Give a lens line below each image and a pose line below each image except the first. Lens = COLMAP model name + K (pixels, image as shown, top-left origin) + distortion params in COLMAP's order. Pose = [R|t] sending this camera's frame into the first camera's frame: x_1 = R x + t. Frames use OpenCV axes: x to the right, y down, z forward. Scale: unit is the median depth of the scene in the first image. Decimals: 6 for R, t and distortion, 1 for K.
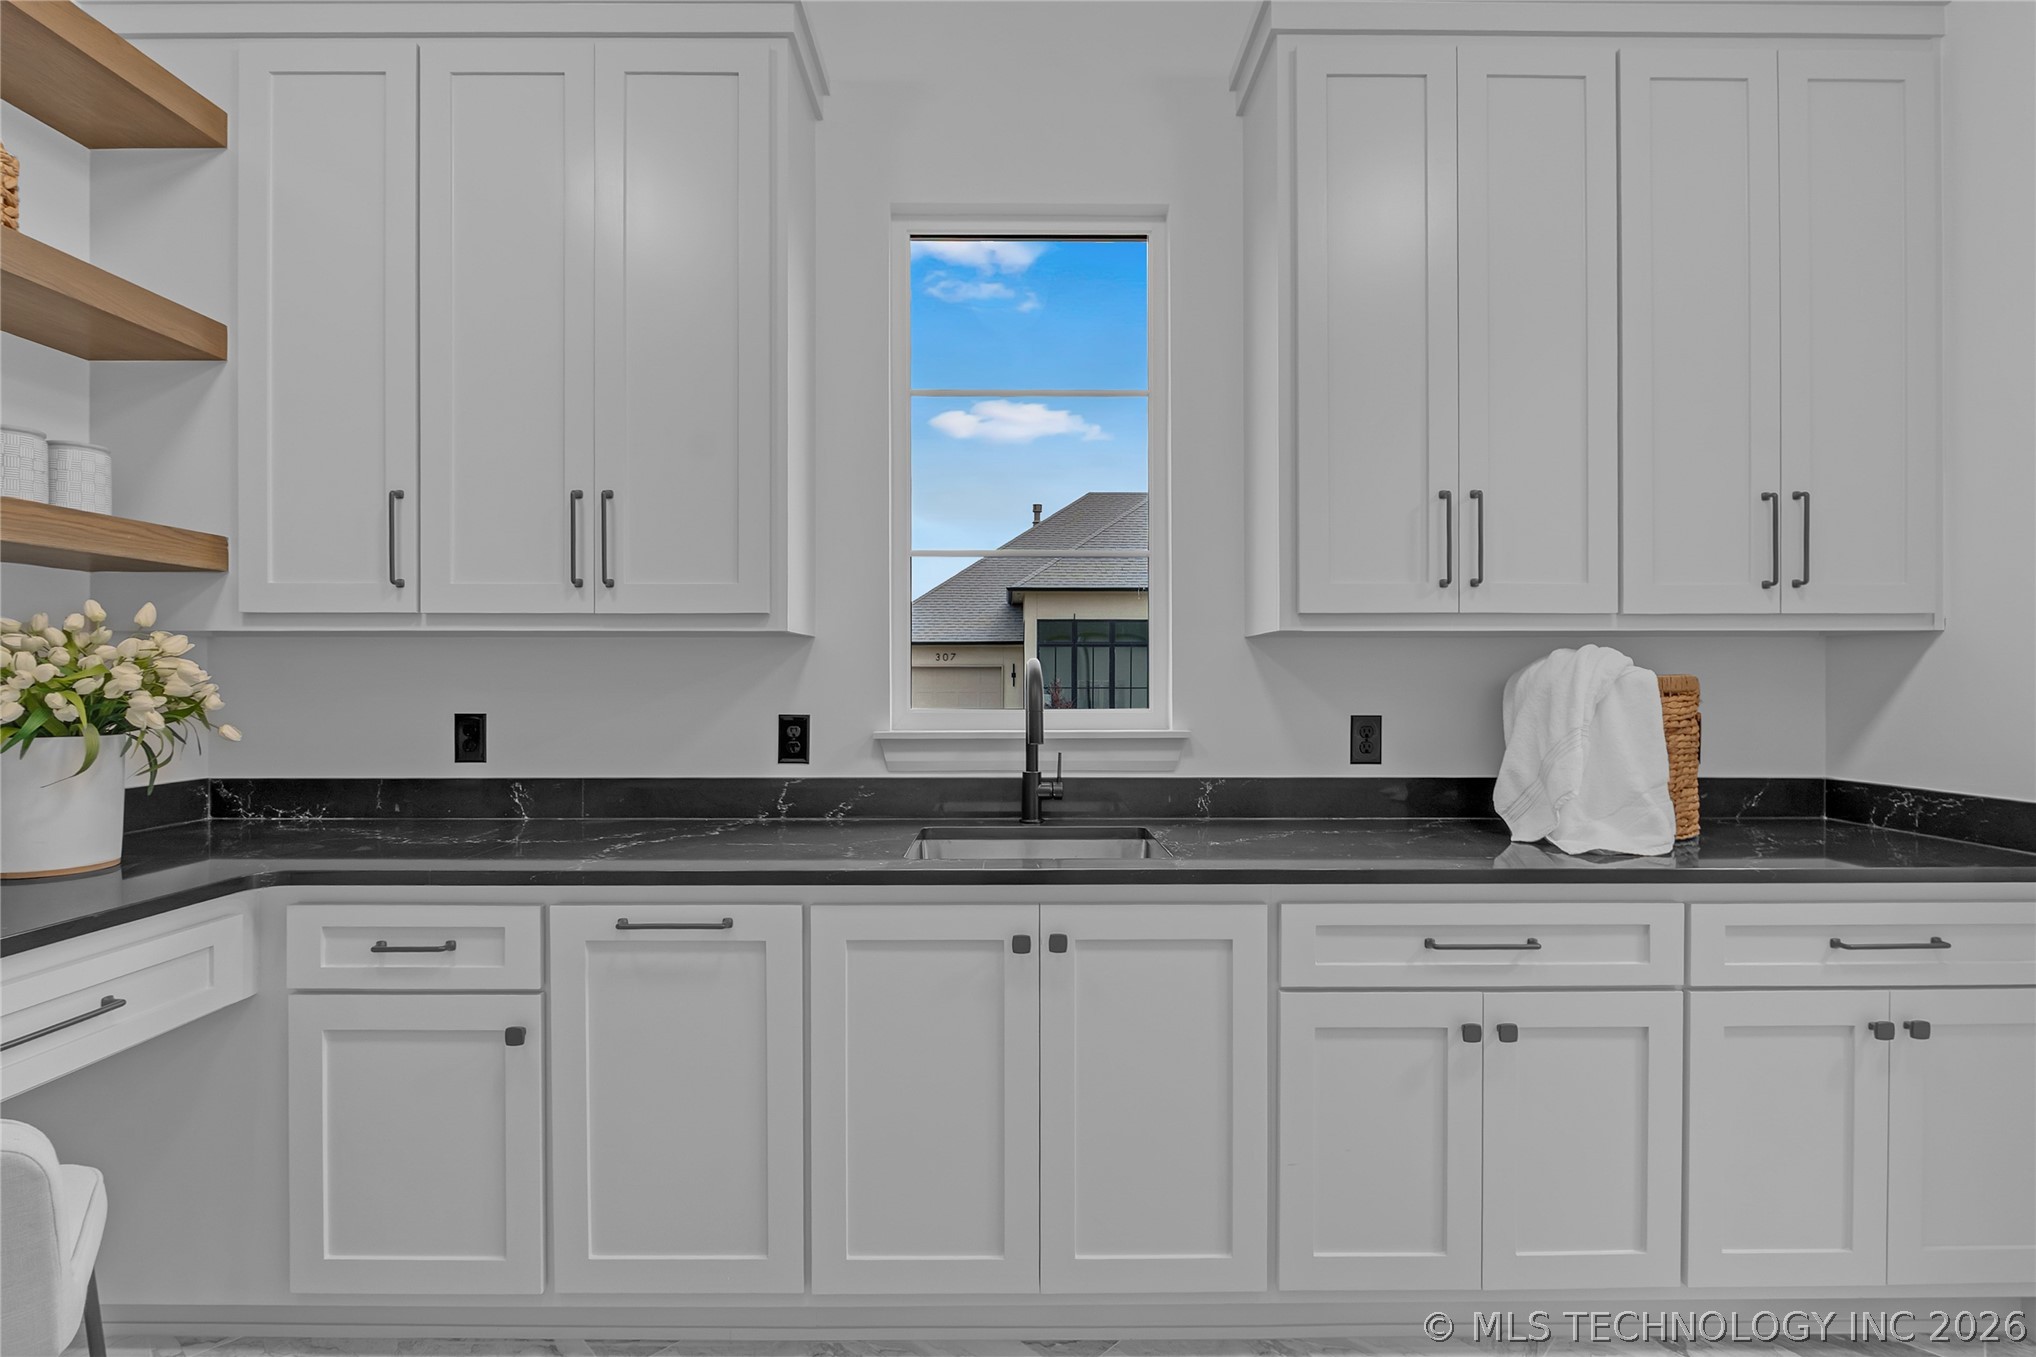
lens RADIAL K [[959.1, 0, 1018.0], [0, 959.1, 678.5], [0, 0, 1]] dist [-0.010944, -0.000729]
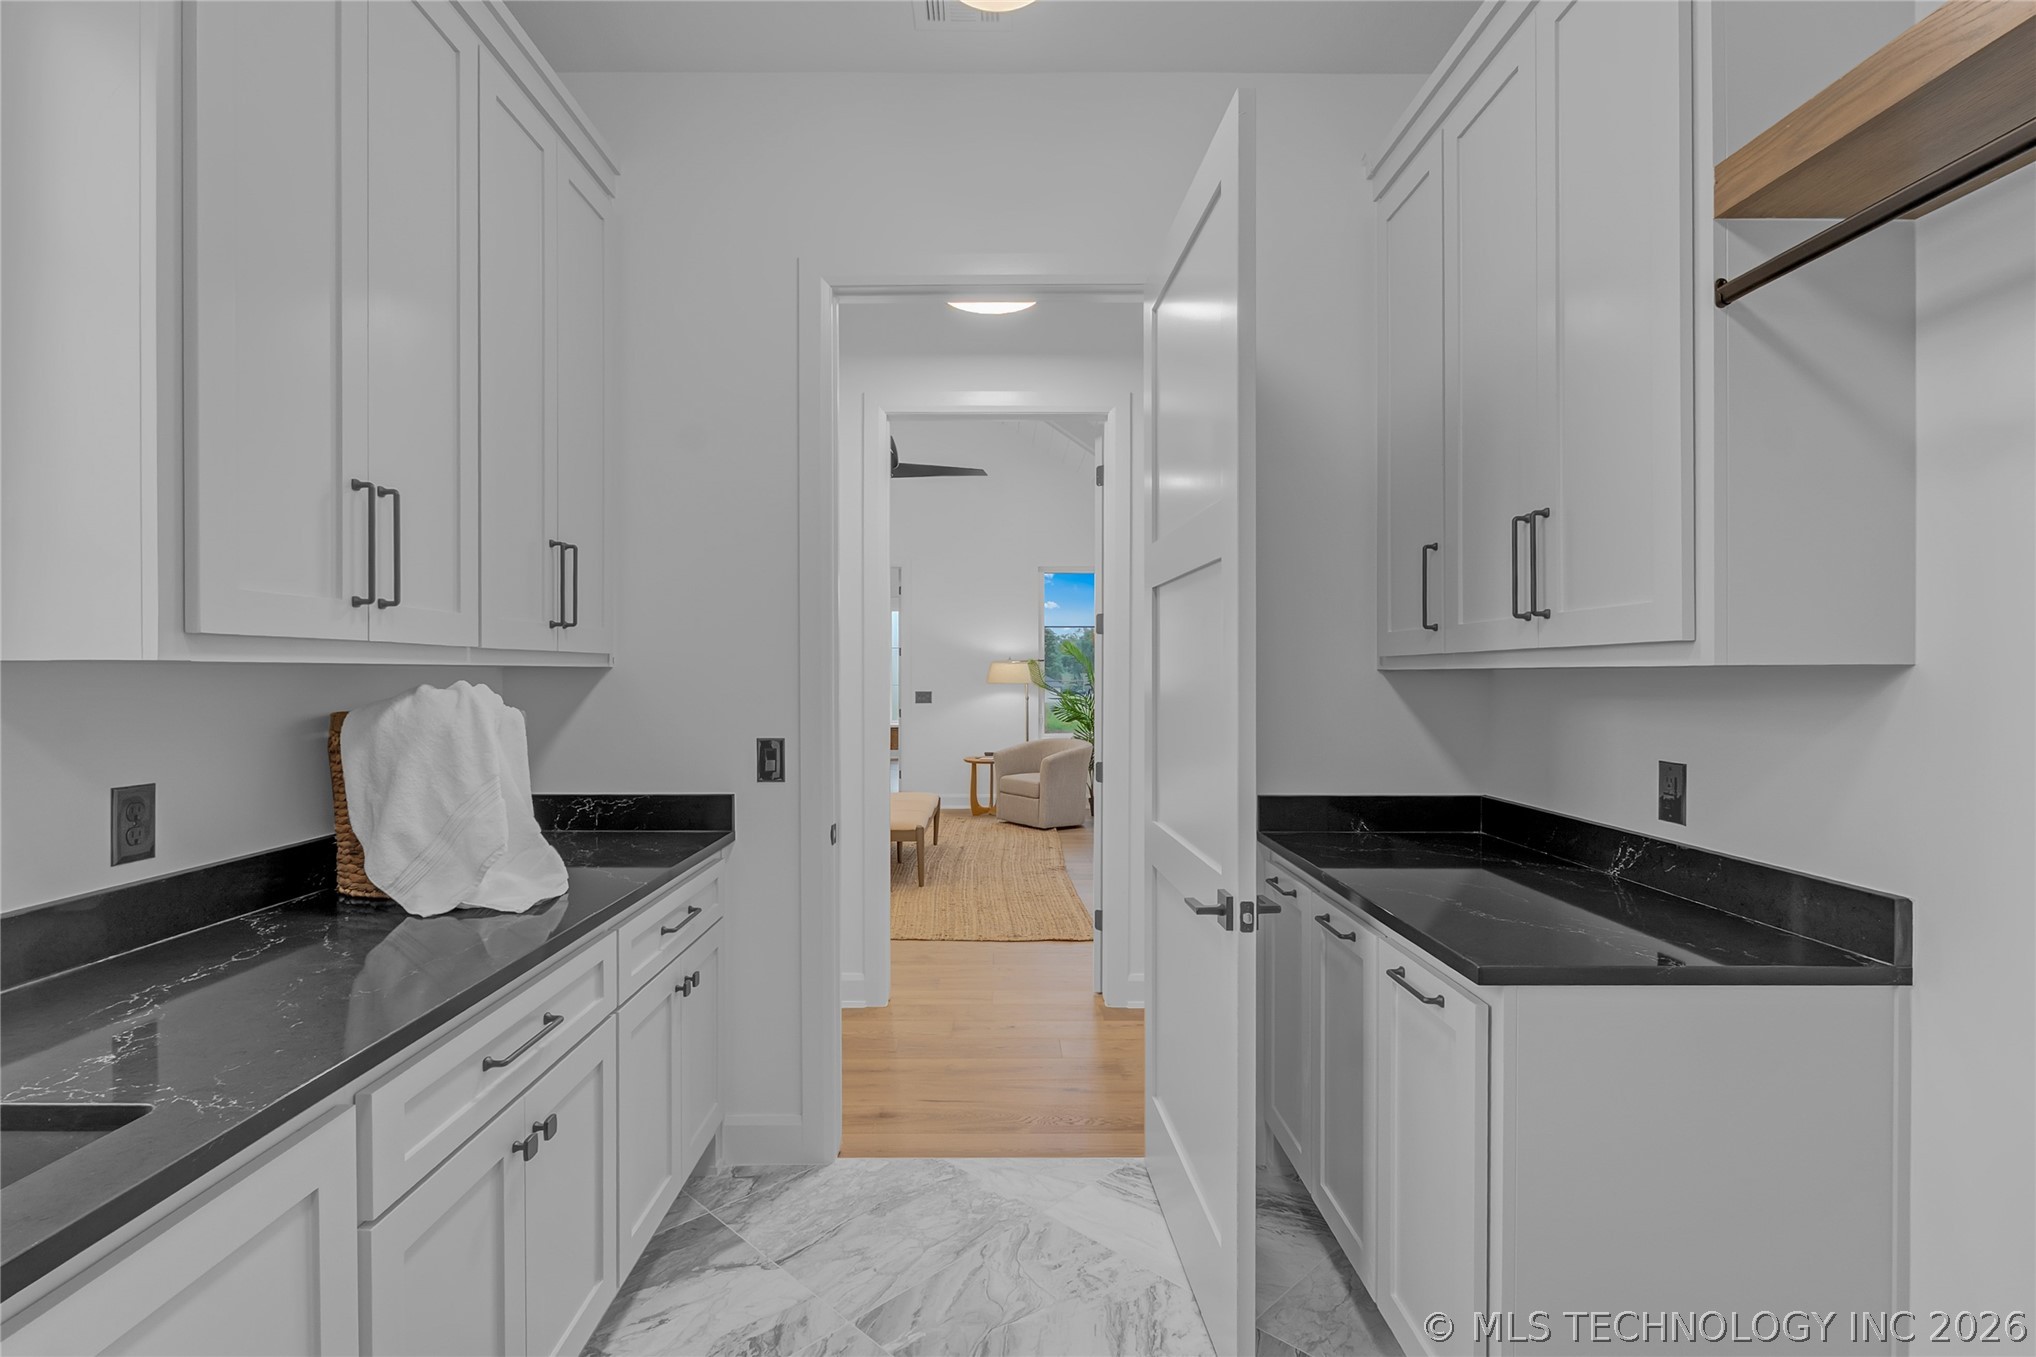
lens RADIAL K [[959.1, 0, 1018.0], [0, 959.1, 678.5], [0, 0, 1]] dist [-0.010944, -0.000729]
pose [[-0.013587, -0.003039, 0.999903, -0.316580], [-0.001523, 0.999994, 0.003018, -0.041137], [-0.999907, -0.001482, -0.013592, 0.482361]]
